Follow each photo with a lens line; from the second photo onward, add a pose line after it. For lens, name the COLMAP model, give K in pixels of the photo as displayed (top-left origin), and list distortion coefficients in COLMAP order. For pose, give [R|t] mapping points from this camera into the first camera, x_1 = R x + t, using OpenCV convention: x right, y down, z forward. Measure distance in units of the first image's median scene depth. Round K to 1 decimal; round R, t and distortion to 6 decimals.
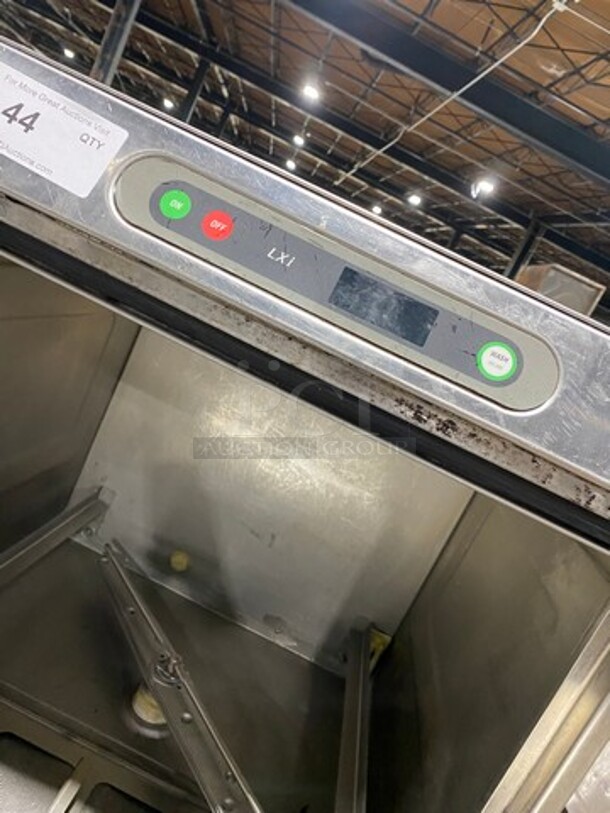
lens RADIAL K [[617.0, 0, 310.2], [0, 617.0, 410.9], [0, 0, 1]] dist [0.011102, -0.010629]
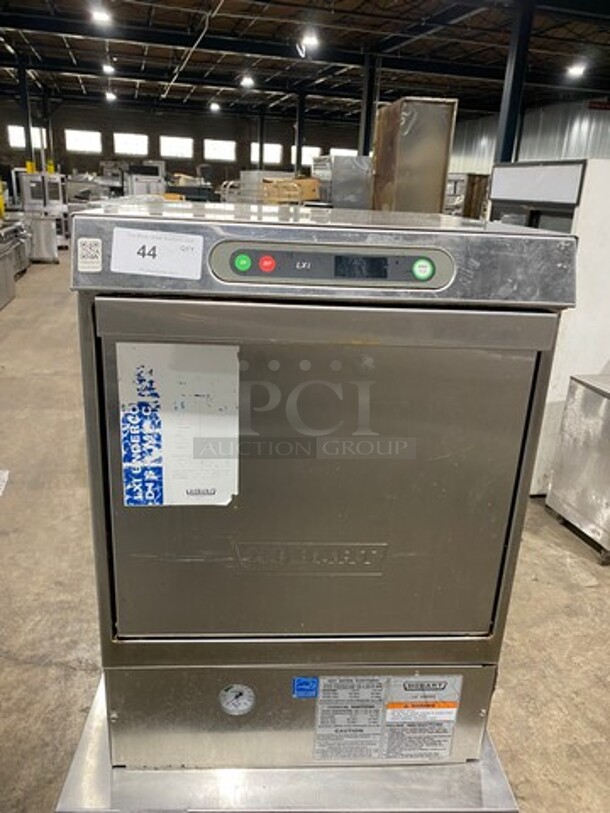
lens RADIAL K [[617.0, 0, 304.9], [0, 617.0, 404.9], [0, 0, 1]] dist [0.011102, -0.010629]
pose [[0.904979, -0.422832, 0.047185, -0.303088], [0.411252, 0.897786, 0.157643, -0.148021], [-0.109018, -0.123259, 0.986368, -0.925689]]
